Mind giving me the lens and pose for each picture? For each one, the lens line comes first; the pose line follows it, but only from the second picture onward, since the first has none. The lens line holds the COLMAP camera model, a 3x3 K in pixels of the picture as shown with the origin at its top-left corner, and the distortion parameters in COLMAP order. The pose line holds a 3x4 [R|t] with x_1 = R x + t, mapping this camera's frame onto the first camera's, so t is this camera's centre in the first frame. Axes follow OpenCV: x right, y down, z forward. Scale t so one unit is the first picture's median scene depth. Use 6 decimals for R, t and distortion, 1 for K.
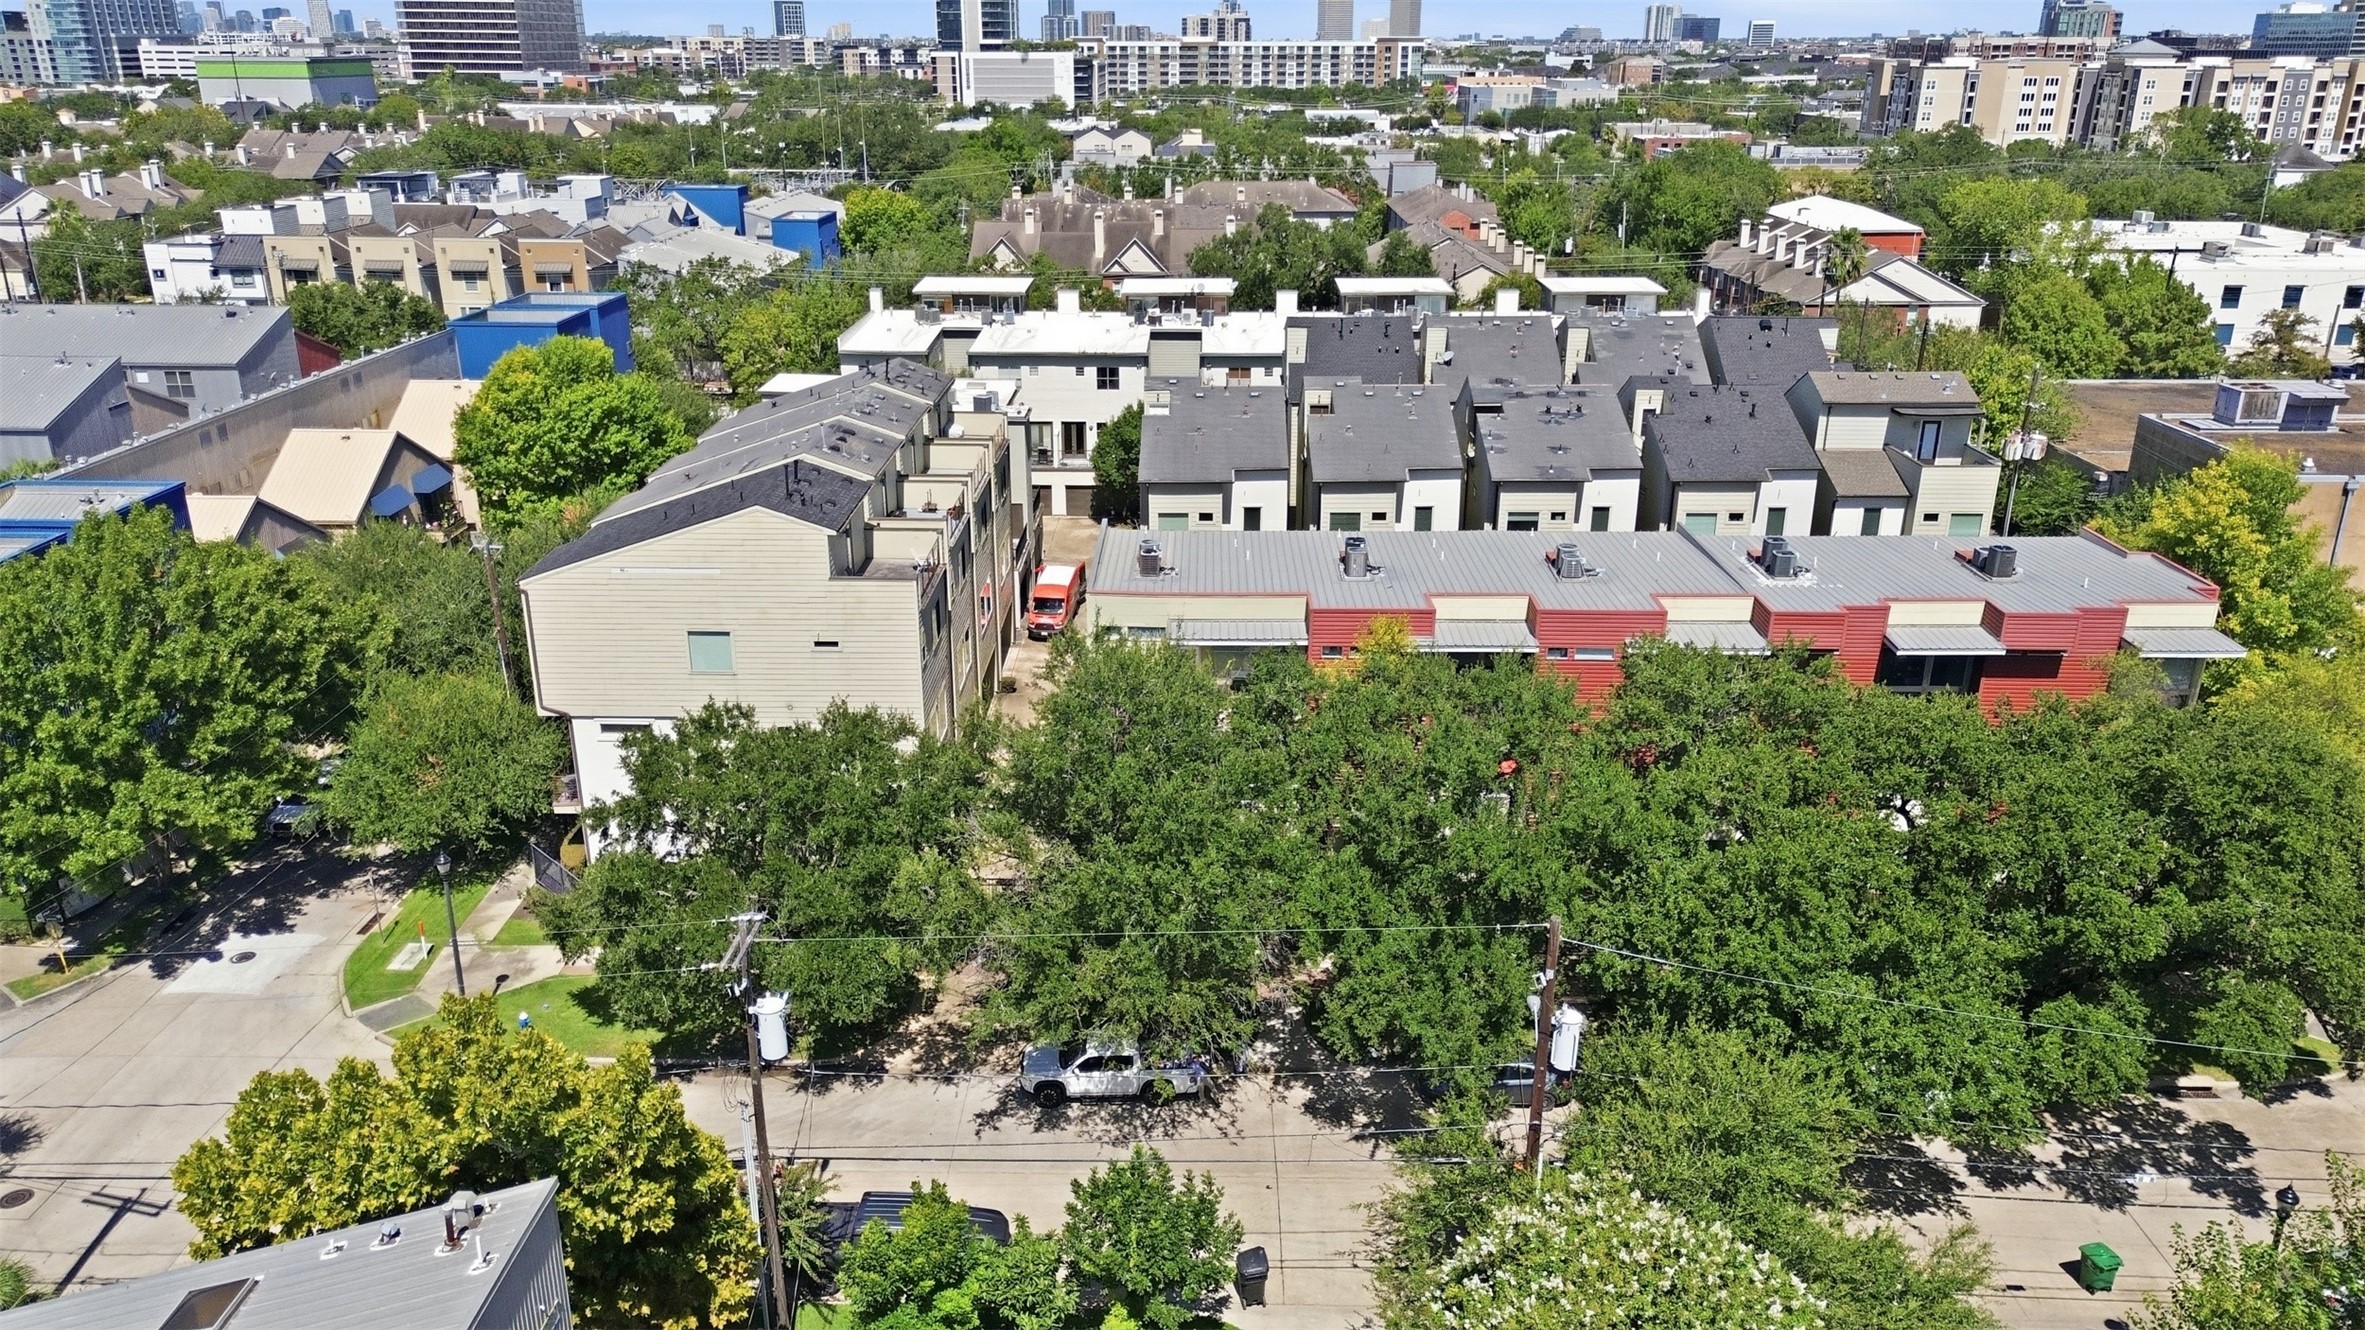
lens RADIAL K [[1690.3, 0, 1182.5], [0, 1690.3, 665.0], [0, 0, 1]] dist [0.062734, -0.060936]
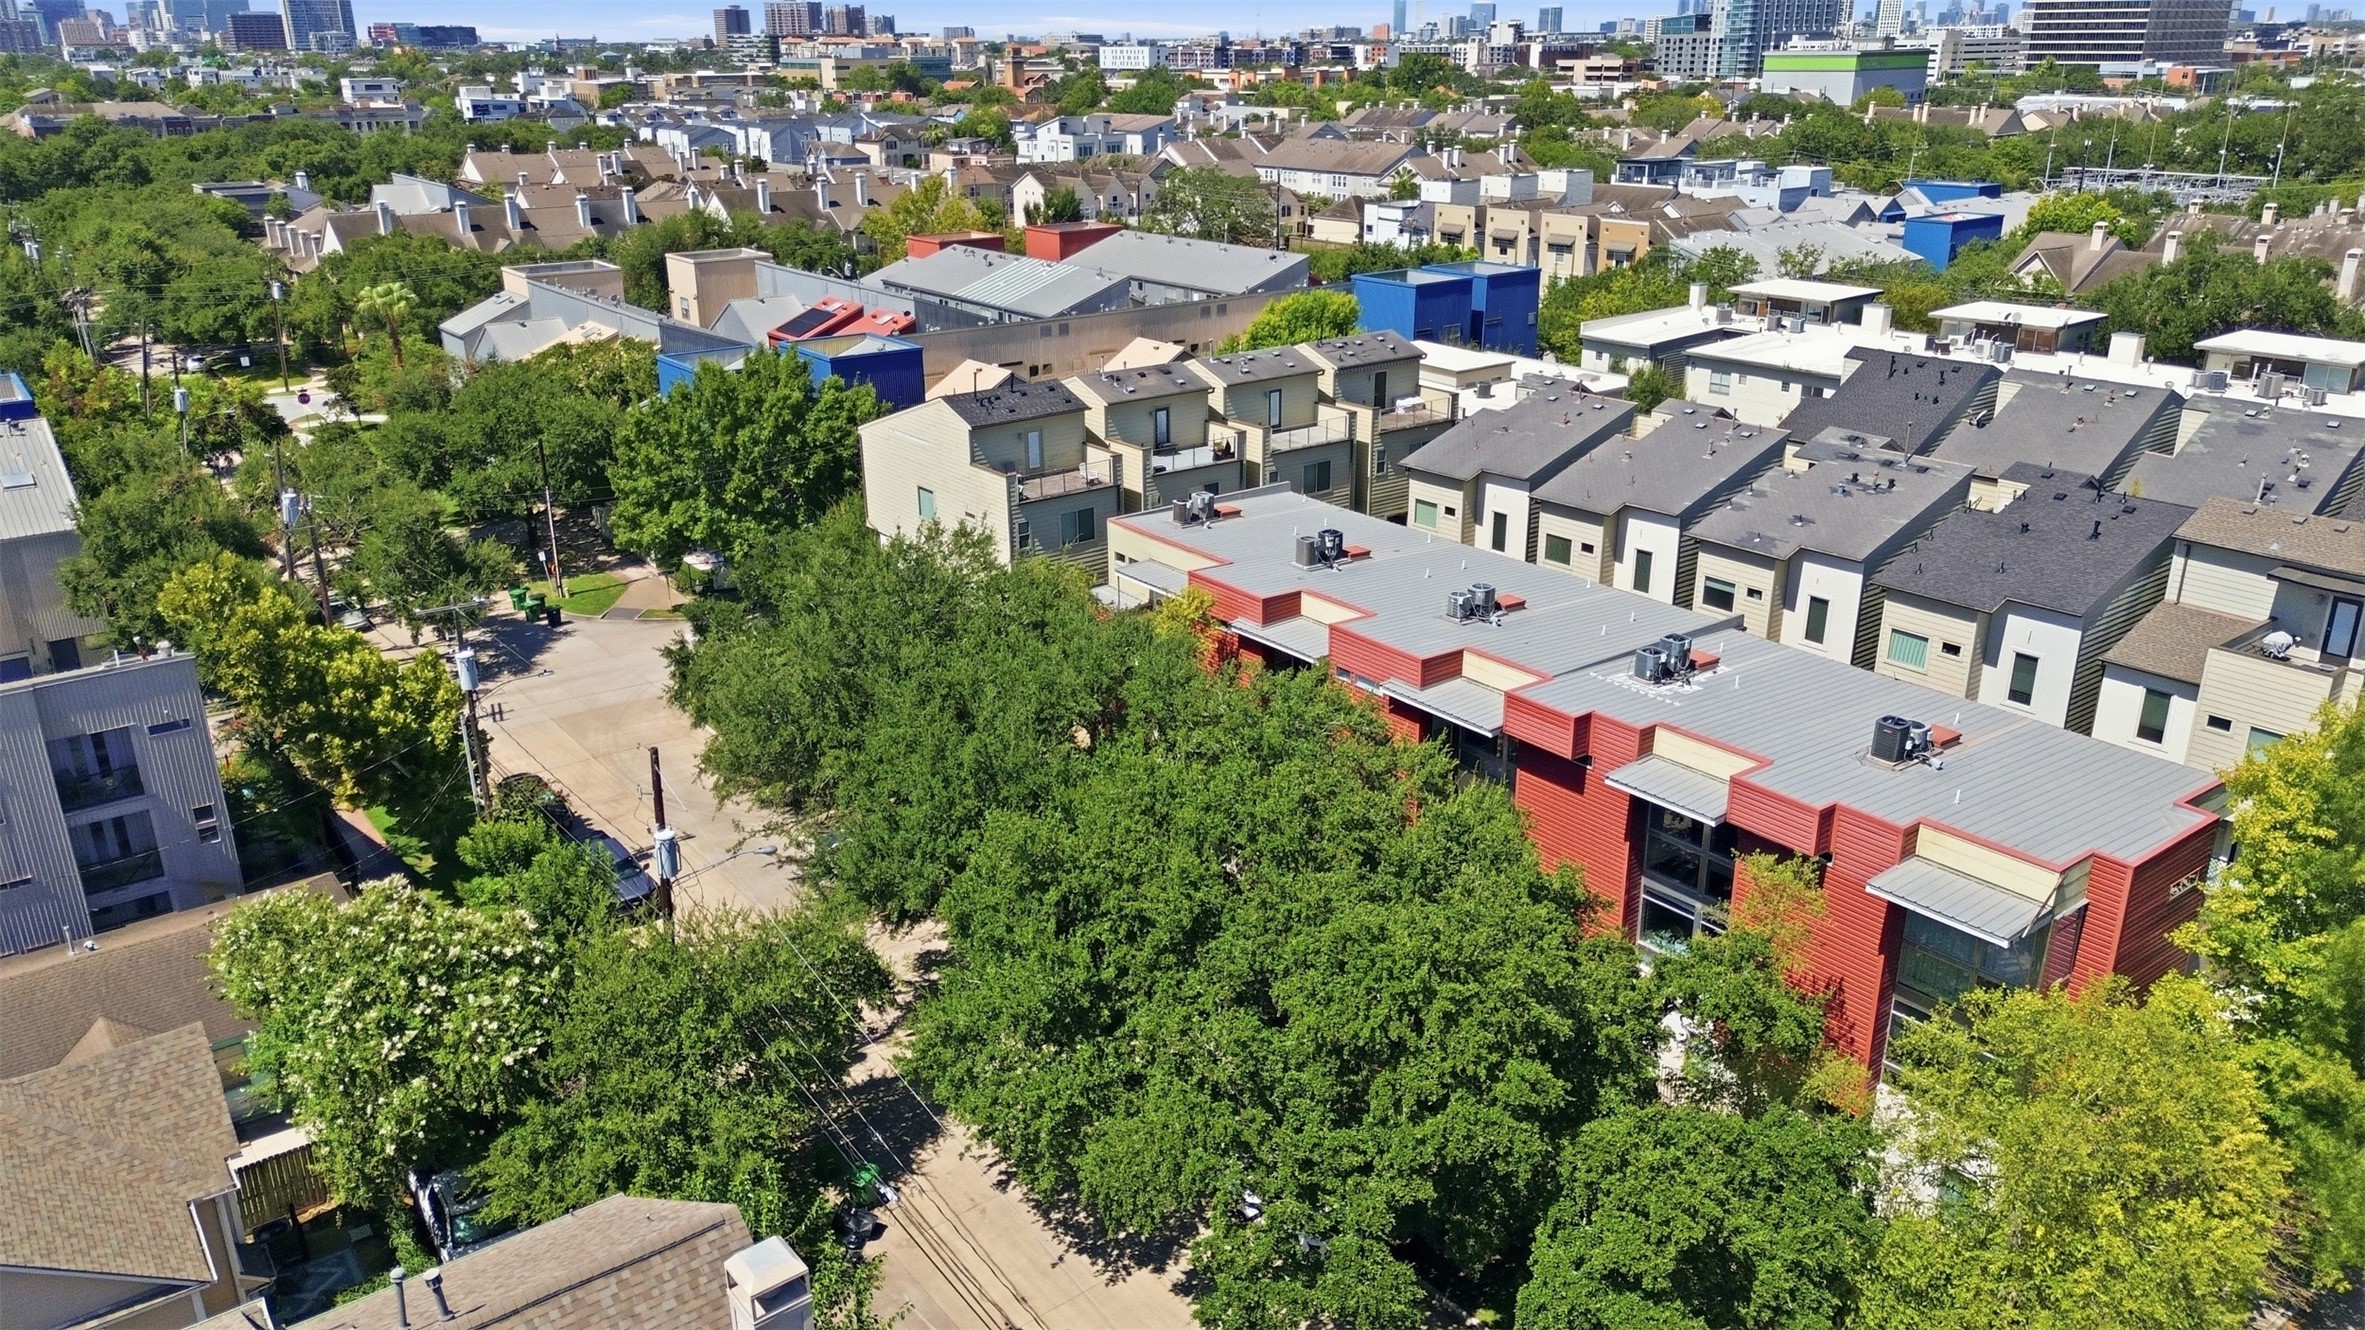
lens RADIAL K [[1695.8, 0, 1182.5], [0, 1695.8, 665.0], [0, 0, 1]] dist [0.058689, -0.047620]
pose [[0.609162, 0.268754, -0.746119, 0.330210], [-0.266448, 0.955495, 0.126633, -0.040764], [0.746945, 0.121662, 0.653660, 0.112055]]
